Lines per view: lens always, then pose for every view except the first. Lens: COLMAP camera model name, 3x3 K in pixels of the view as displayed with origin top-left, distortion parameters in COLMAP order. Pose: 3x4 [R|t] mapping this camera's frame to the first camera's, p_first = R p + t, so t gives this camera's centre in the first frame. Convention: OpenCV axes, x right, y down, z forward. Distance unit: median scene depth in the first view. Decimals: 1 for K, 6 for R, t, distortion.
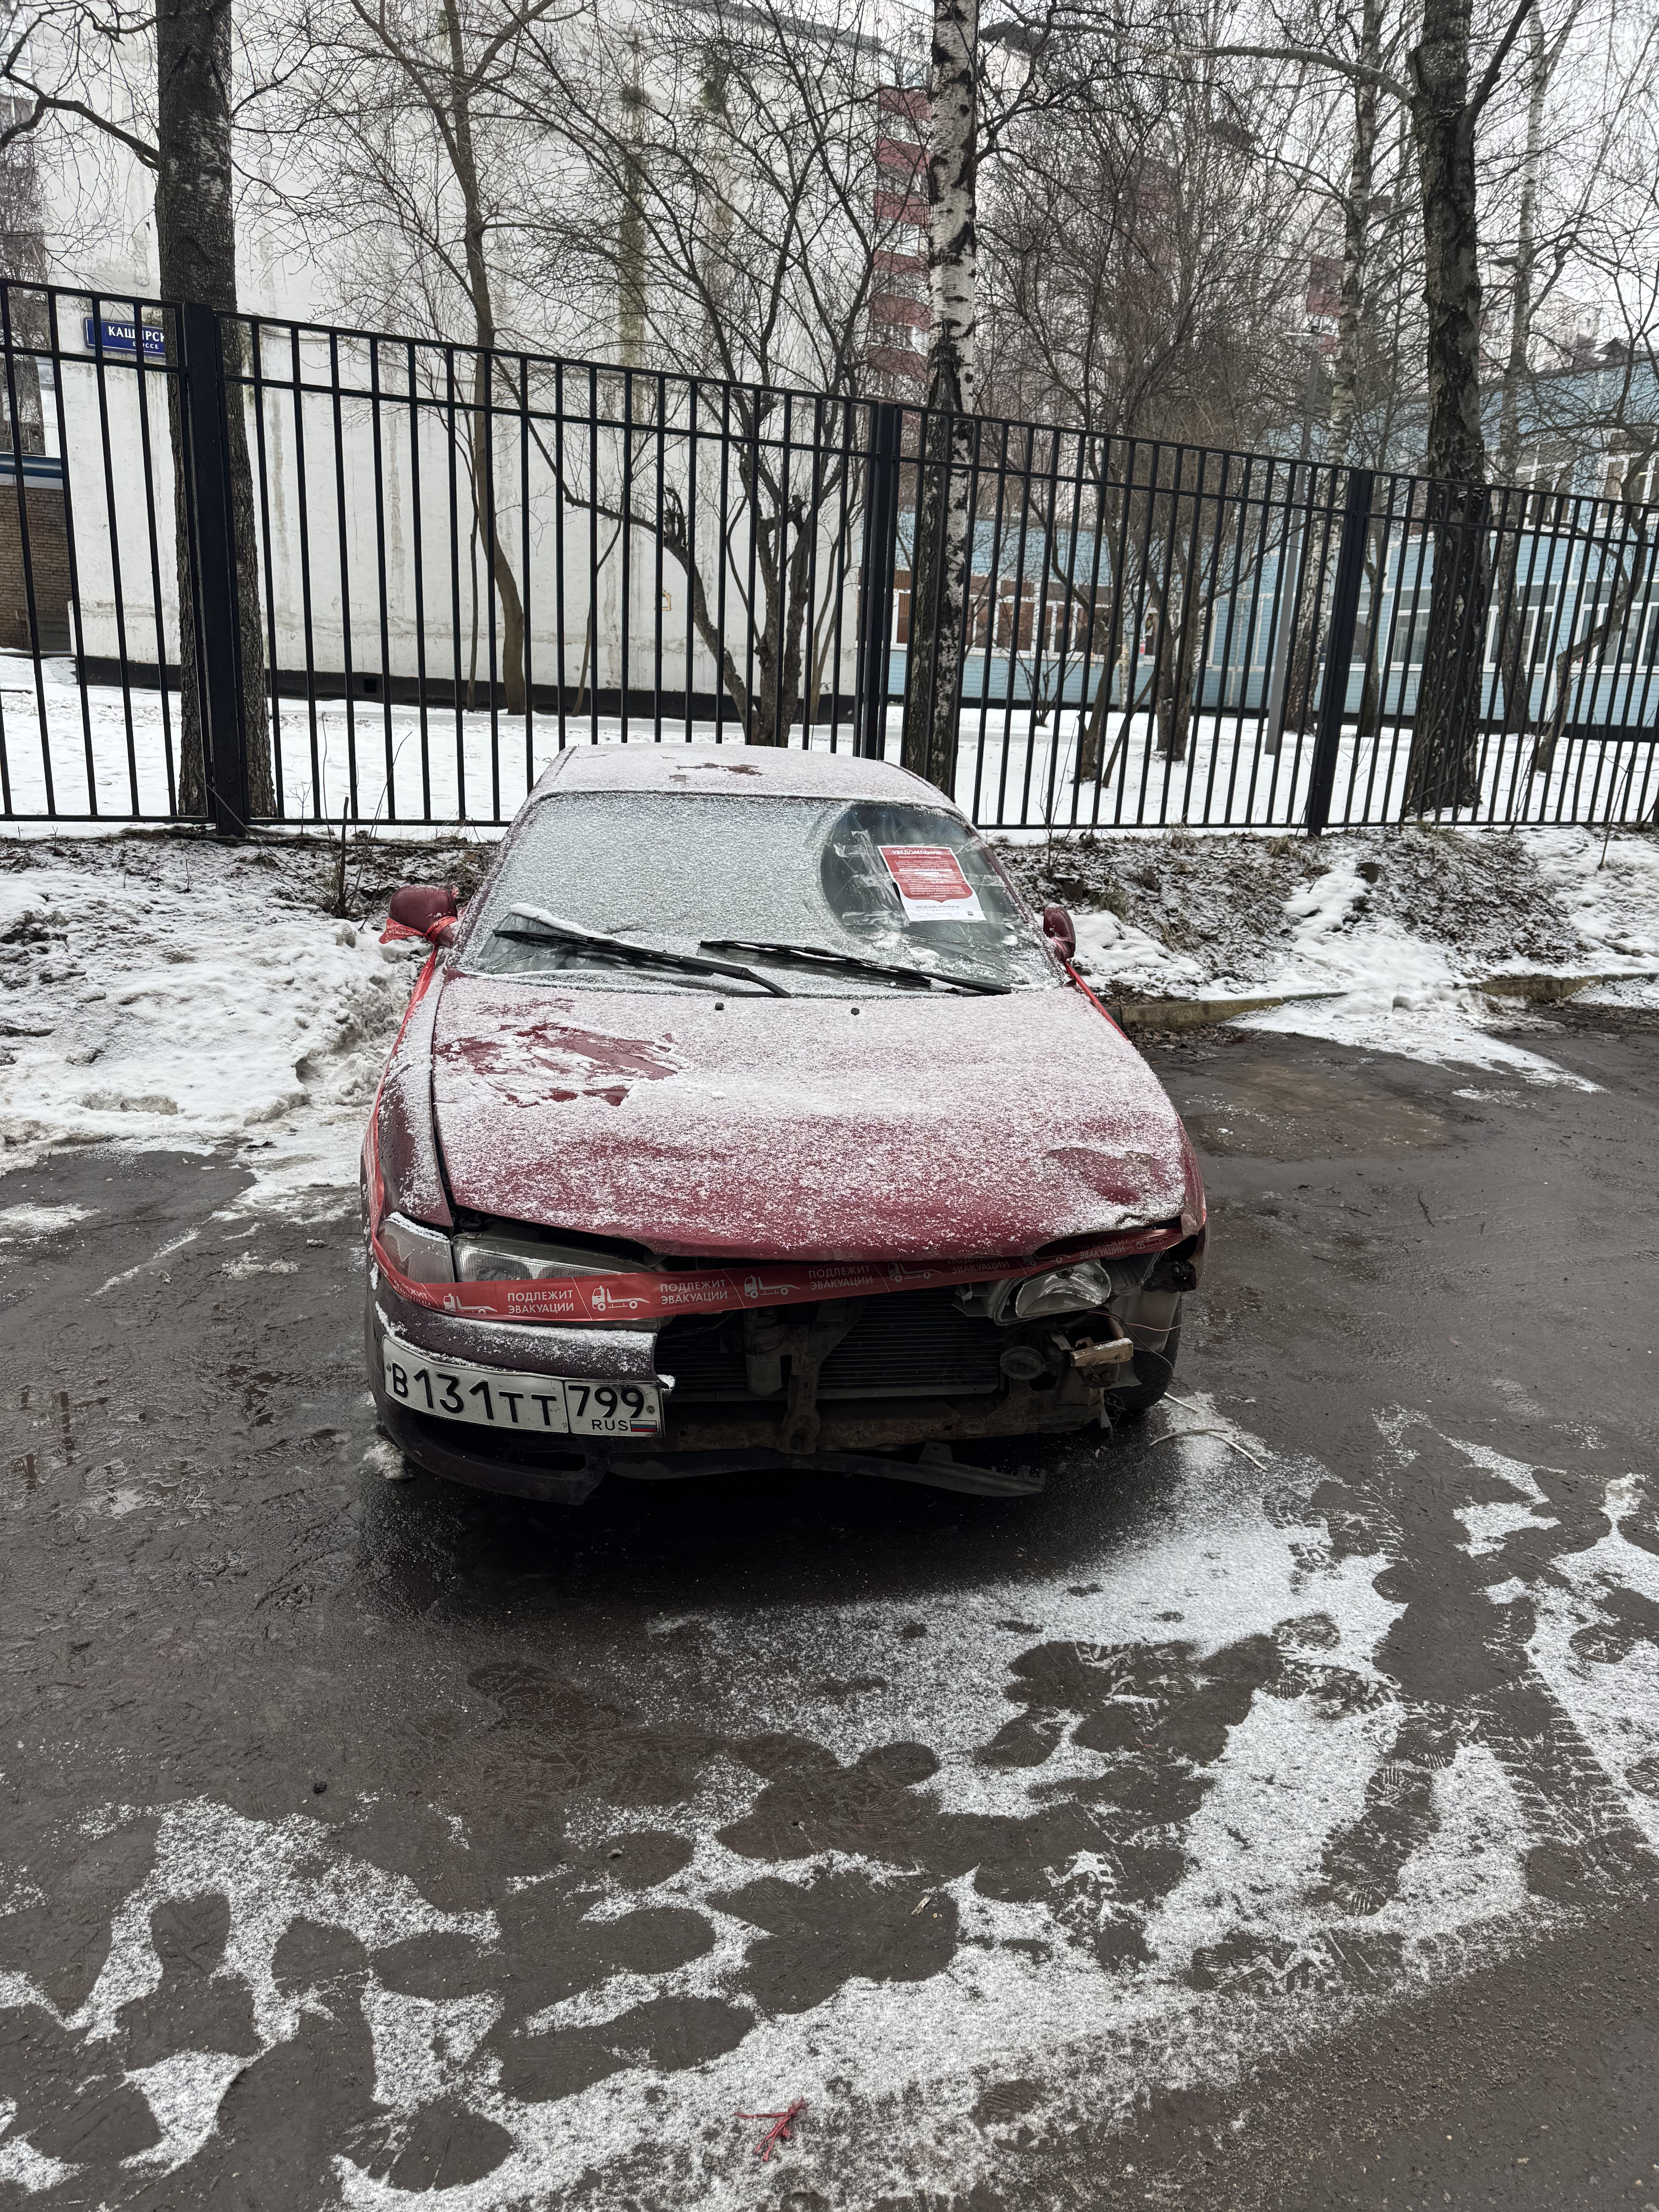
lens RADIAL K [[1552.2, 0, 830.5], [0, 1552.2, 1107.6], [0, 0, 1]] dist [-0.002046, 0.001938]
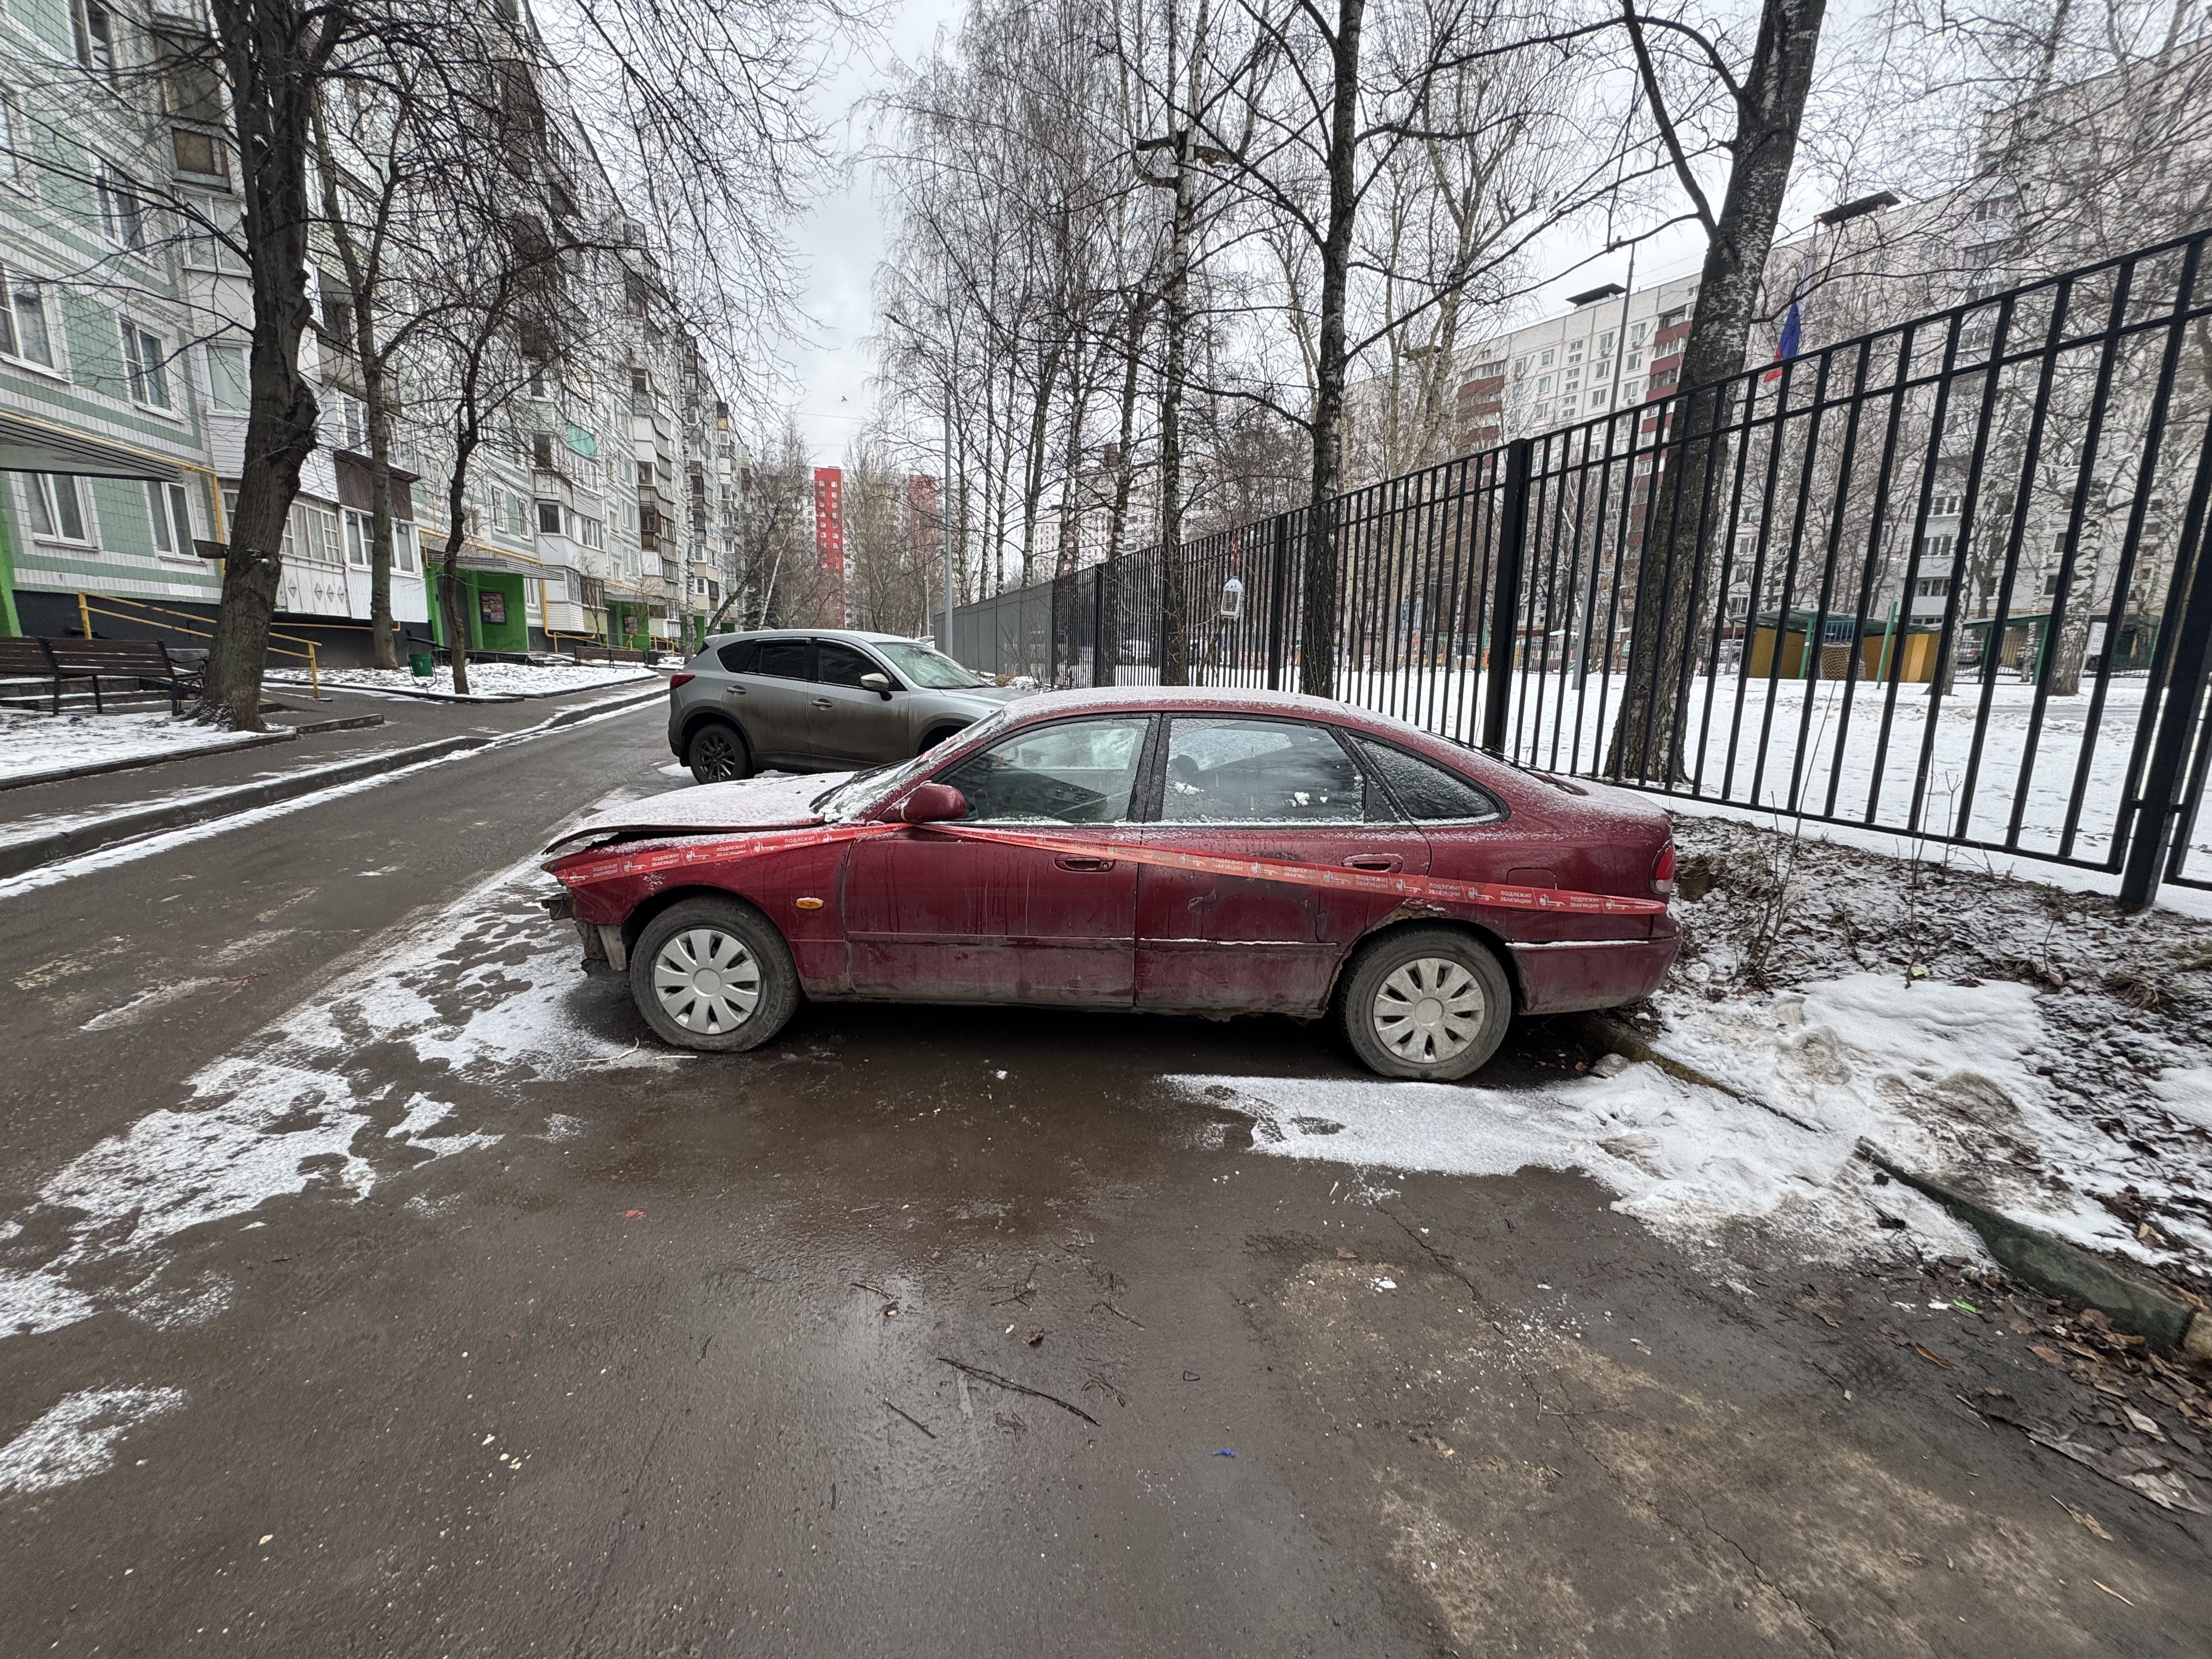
lens RADIAL K [[880.3, 0, 1109.7], [0, 880.3, 820.5], [0, 0, 1]] dist [-0.001576, -0.000250]
pose [[-0.154754, 0.132112, -0.979080, 1.367069], [-0.305307, 0.936116, 0.174571, -0.454351], [0.939595, 0.325935, -0.104533, 1.949757]]
